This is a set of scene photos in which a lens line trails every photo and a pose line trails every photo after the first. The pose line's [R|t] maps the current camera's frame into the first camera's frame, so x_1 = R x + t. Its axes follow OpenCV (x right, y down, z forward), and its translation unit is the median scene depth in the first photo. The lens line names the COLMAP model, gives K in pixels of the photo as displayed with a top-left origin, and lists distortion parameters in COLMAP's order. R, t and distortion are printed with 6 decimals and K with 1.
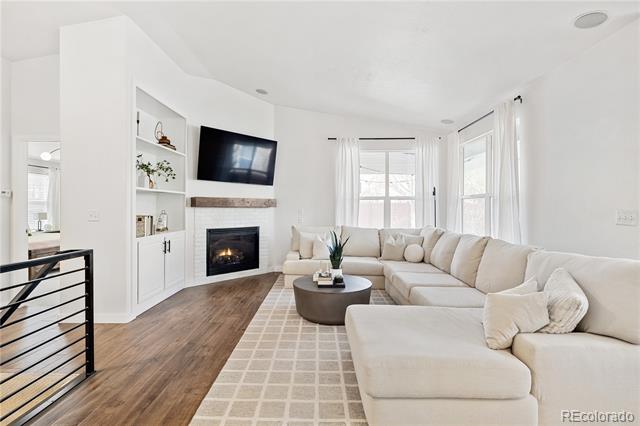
lens RADIAL K [[309.8, 0, 319.1], [0, 309.8, 205.6], [0, 0, 1]] dist [0.003554, -0.002825]
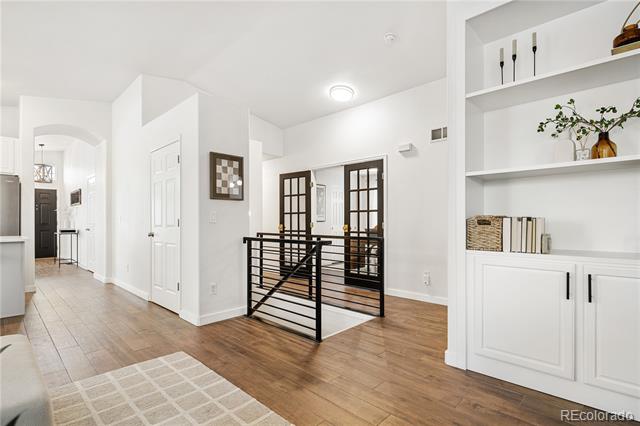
lens RADIAL K [[309.8, 0, 313.1], [0, 309.8, 218.7], [0, 0, 1]] dist [0.003554, -0.002825]
pose [[-0.687672, -0.004874, -0.726005, 0.081950], [0.003906, 0.999938, -0.010412, 0.029433], [0.726011, -0.009996, -0.687610, 0.840050]]
